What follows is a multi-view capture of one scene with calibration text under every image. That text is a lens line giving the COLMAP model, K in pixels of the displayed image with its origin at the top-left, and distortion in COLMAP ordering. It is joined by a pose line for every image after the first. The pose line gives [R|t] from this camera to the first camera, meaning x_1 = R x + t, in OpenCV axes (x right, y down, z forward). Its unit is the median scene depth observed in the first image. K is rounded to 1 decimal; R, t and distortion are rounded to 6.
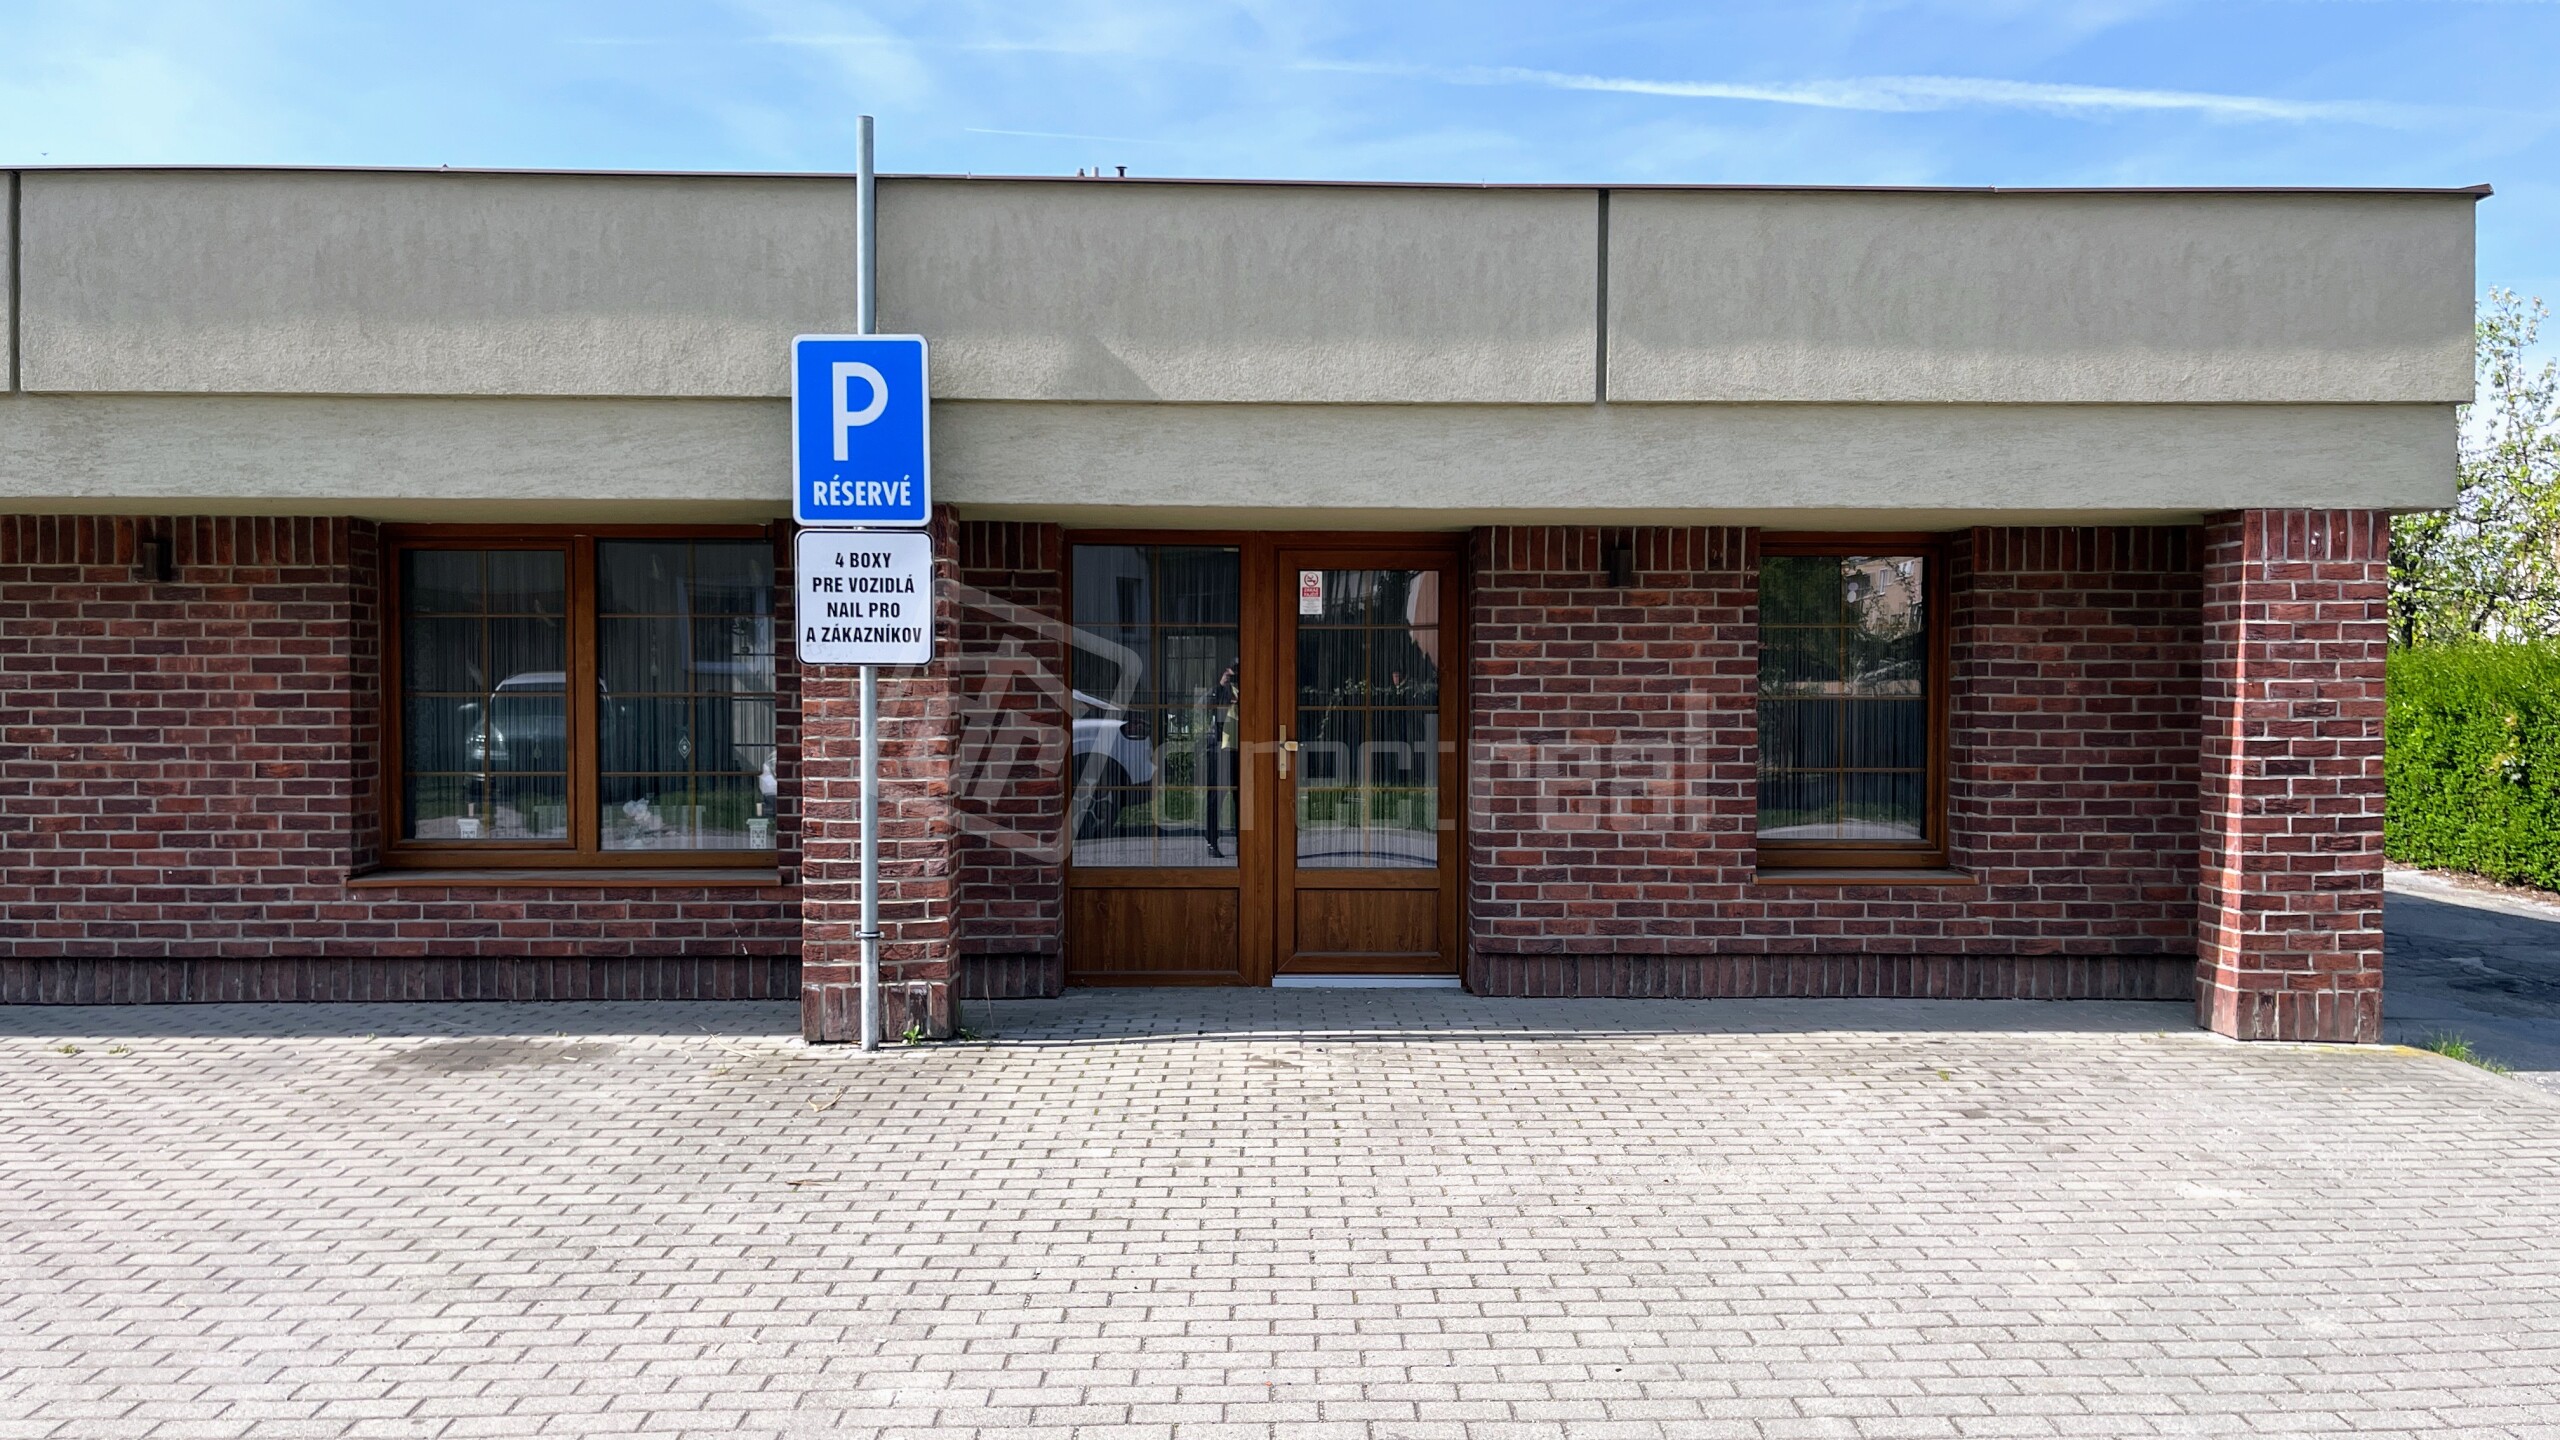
lens RADIAL K [[1964.9, 0, 1295.1], [0, 1964.9, 738.2], [0, 0, 1]] dist [0.072225, -0.107171]
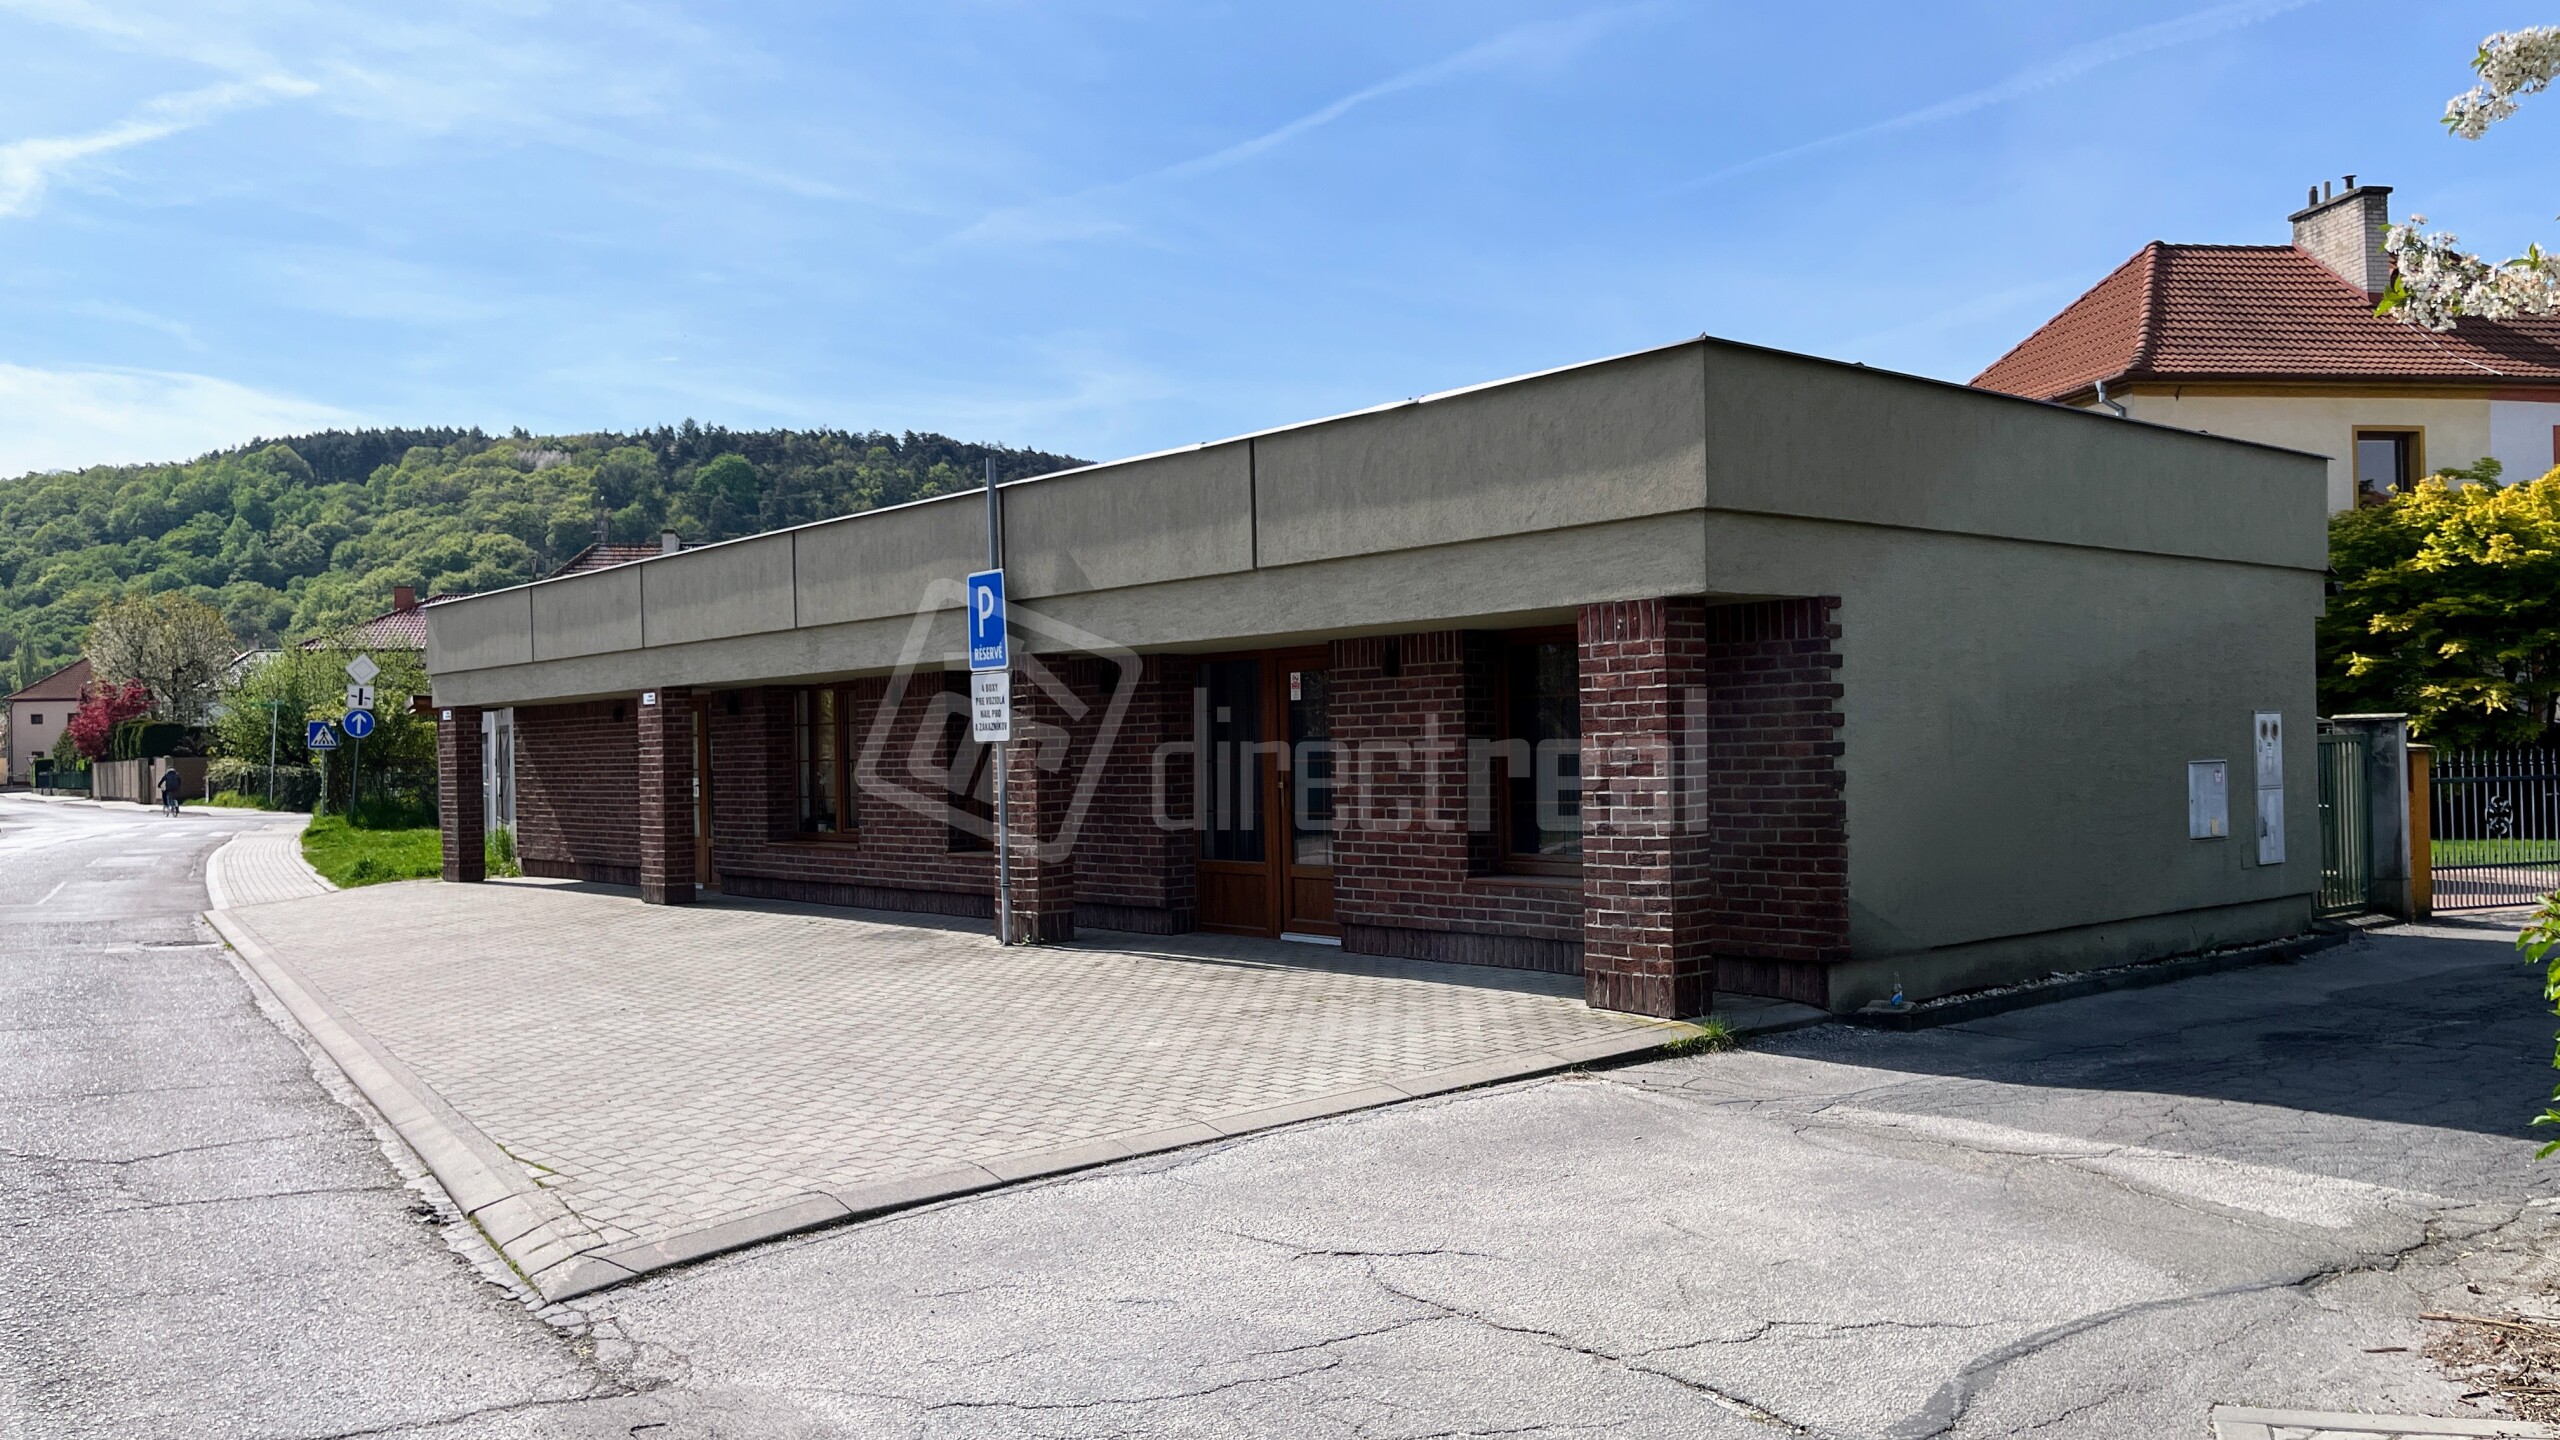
lens RADIAL K [[1931.8, 0, 1247.5], [0, 1931.8, 729.4], [0, 0, 1]] dist [0.069707, -0.082441]
pose [[0.629269, -0.023634, -0.776828, 1.226731], [0.001623, 0.999575, -0.029097, 0.004597], [0.777186, 0.017049, 0.629040, 0.011690]]
